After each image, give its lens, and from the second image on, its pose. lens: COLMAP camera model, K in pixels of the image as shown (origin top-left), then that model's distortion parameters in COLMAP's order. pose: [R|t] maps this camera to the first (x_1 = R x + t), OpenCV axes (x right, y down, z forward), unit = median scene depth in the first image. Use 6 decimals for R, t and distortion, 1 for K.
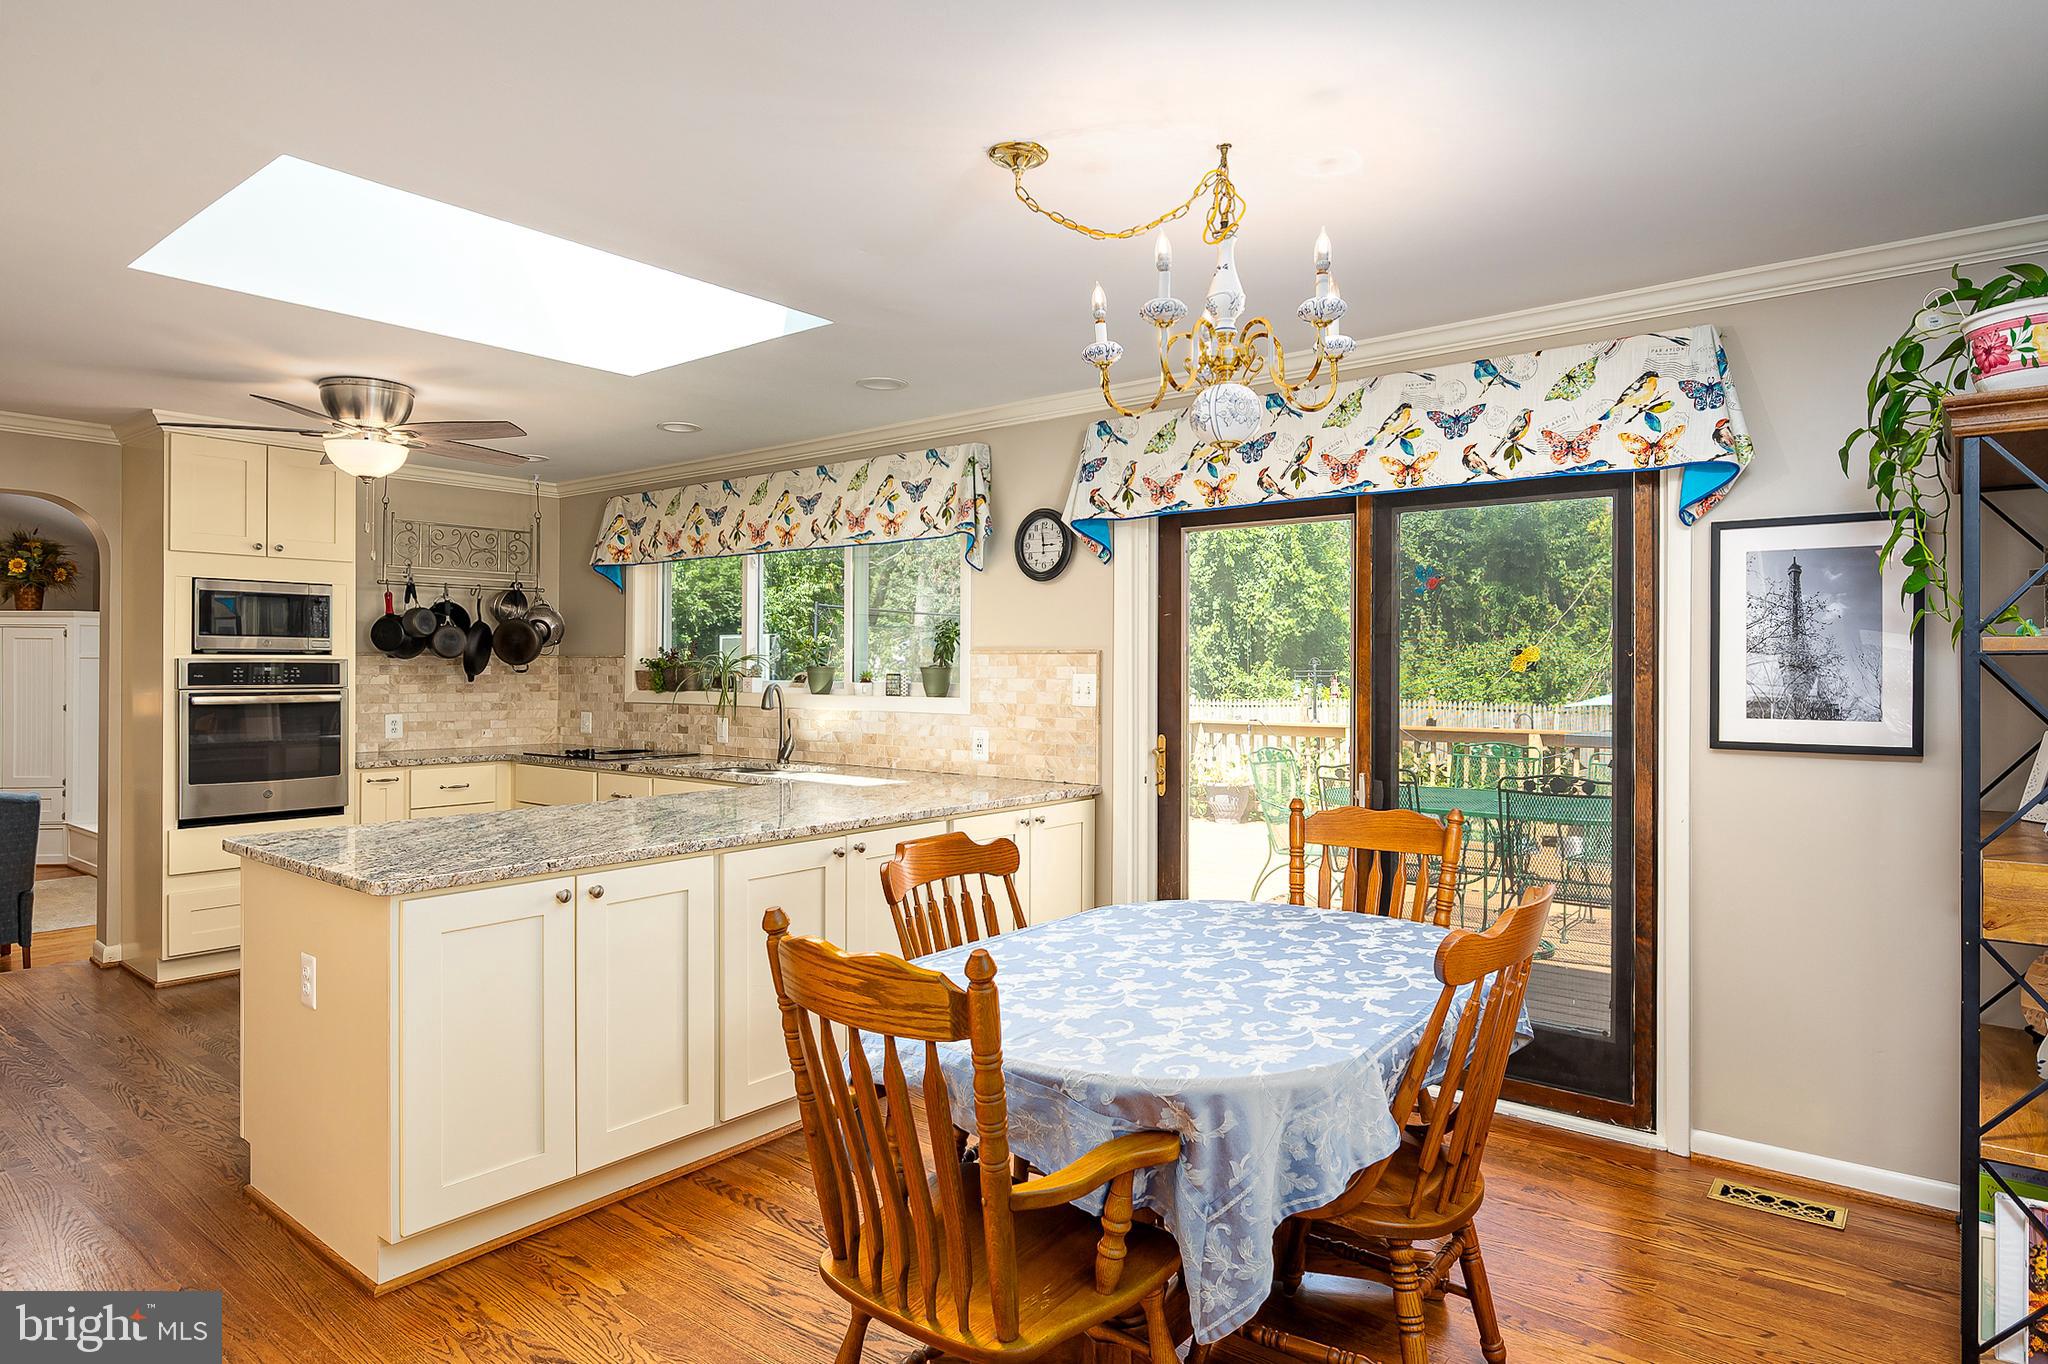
lens RADIAL K [[1147.8, 0, 1007.3], [0, 1147.8, 666.7], [0, 0, 1]] dist [-0.010615, -0.002078]
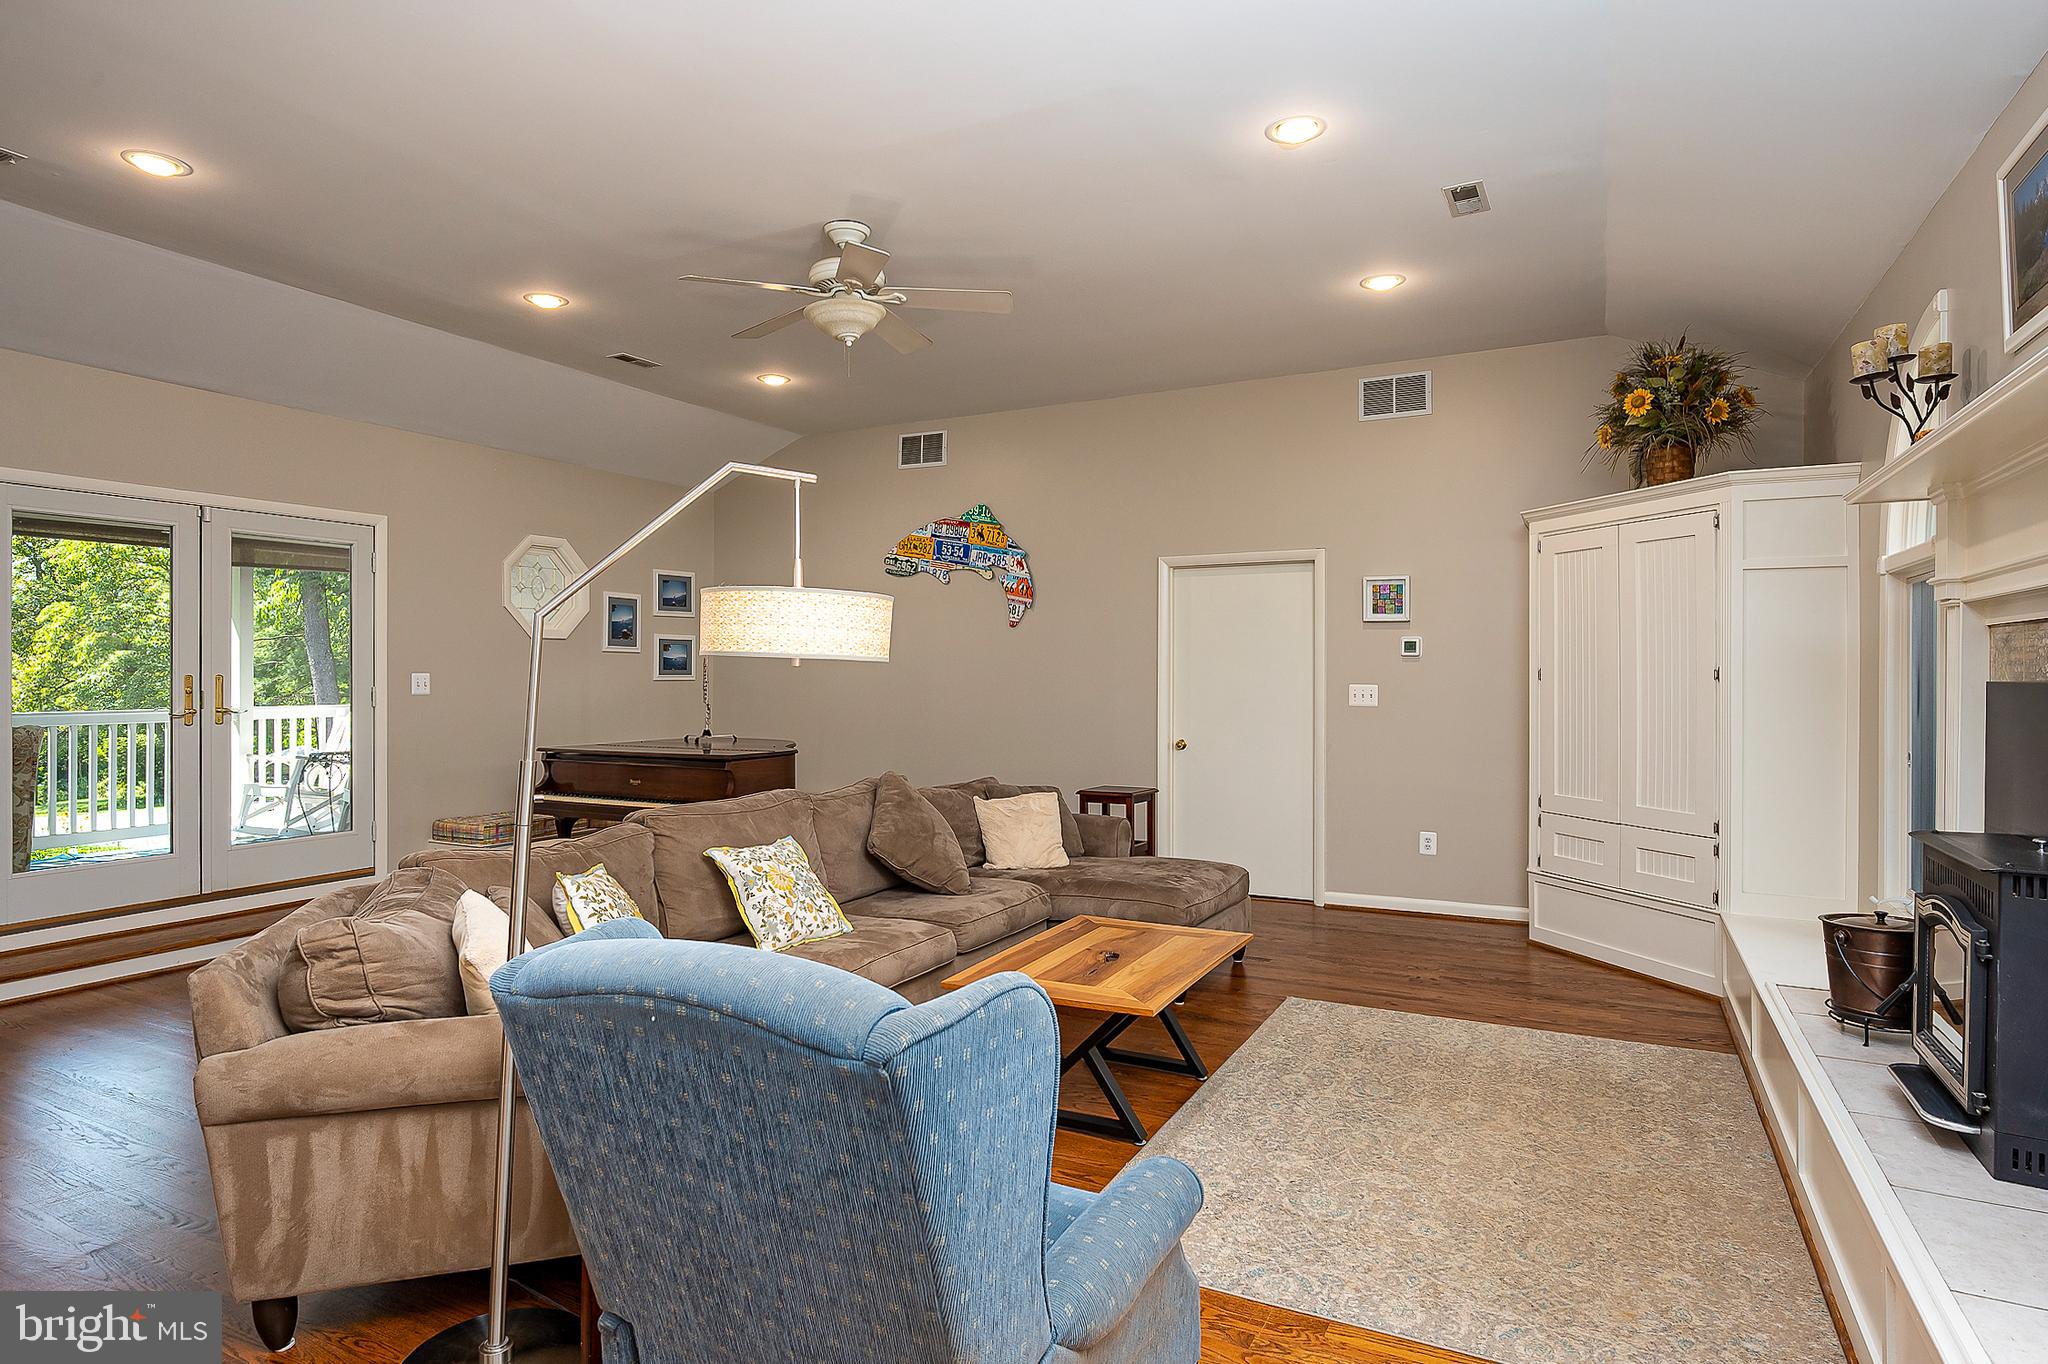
lens RADIAL K [[1134.1, 0, 1005.5], [0, 1134.1, 676.5], [0, 0, 1]] dist [-0.015693, 0.003319]
pose [[0.189123, 0.001863, -0.981952, -0.787482], [0.003865, 0.999989, 0.002641, 0.063846], [0.981946, -0.004294, 0.189114, 1.165046]]
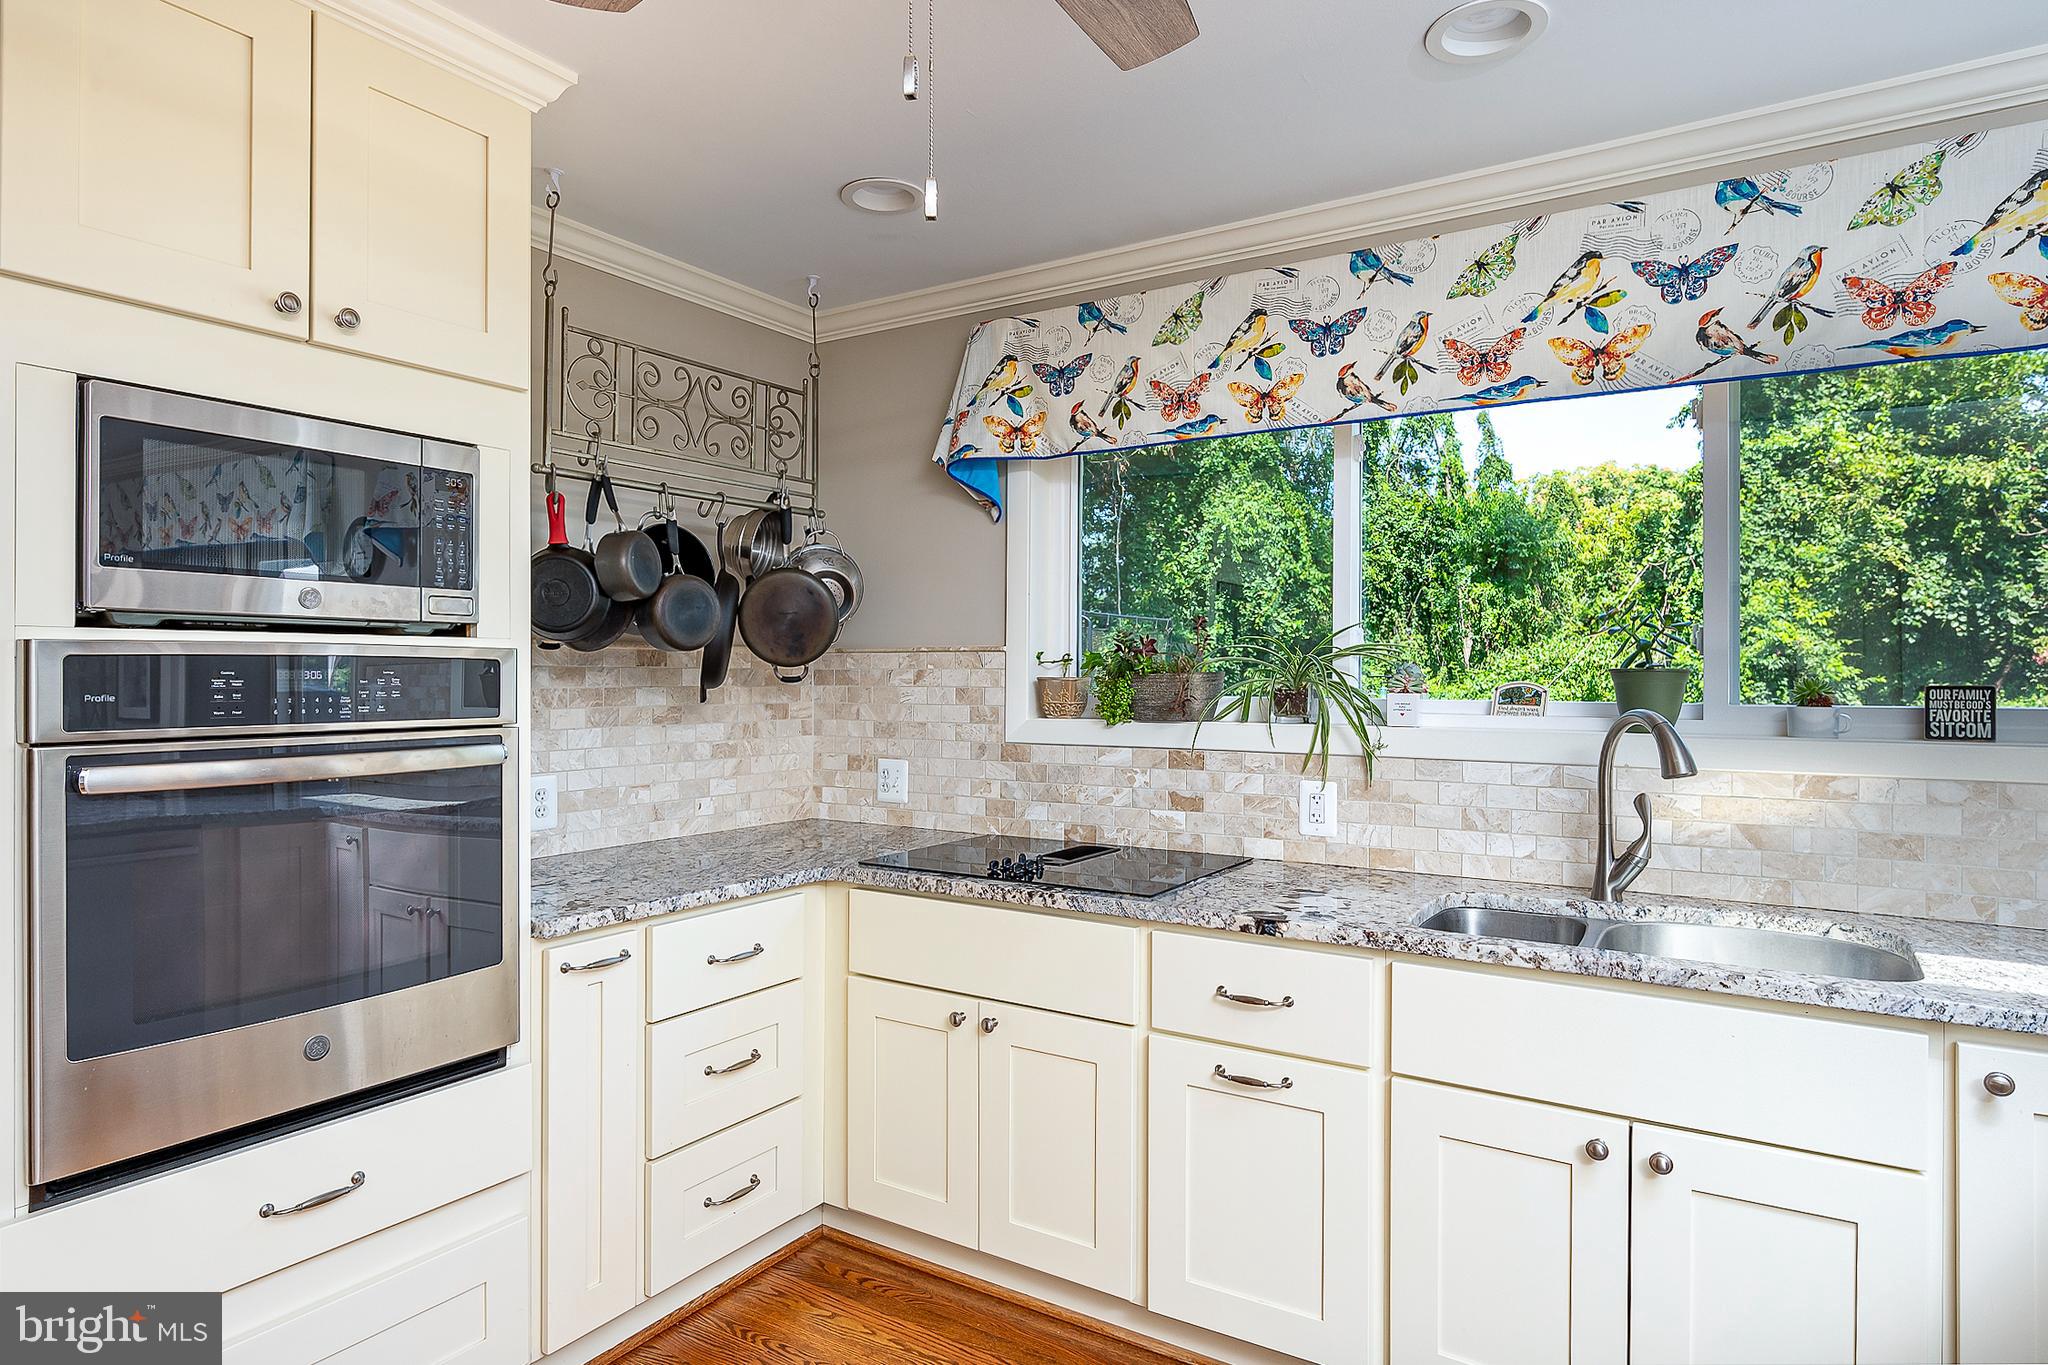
lens RADIAL K [[1134.1, 0, 1017.4], [0, 1134.1, 676.4], [0, 0, 1]] dist [-0.015693, 0.003319]
pose [[0.994435, -0.000610, 0.105352, -0.460015], [0.000179, 0.999992, 0.004097, 0.001082], [-0.105354, -0.004055, 0.994427, 0.626380]]
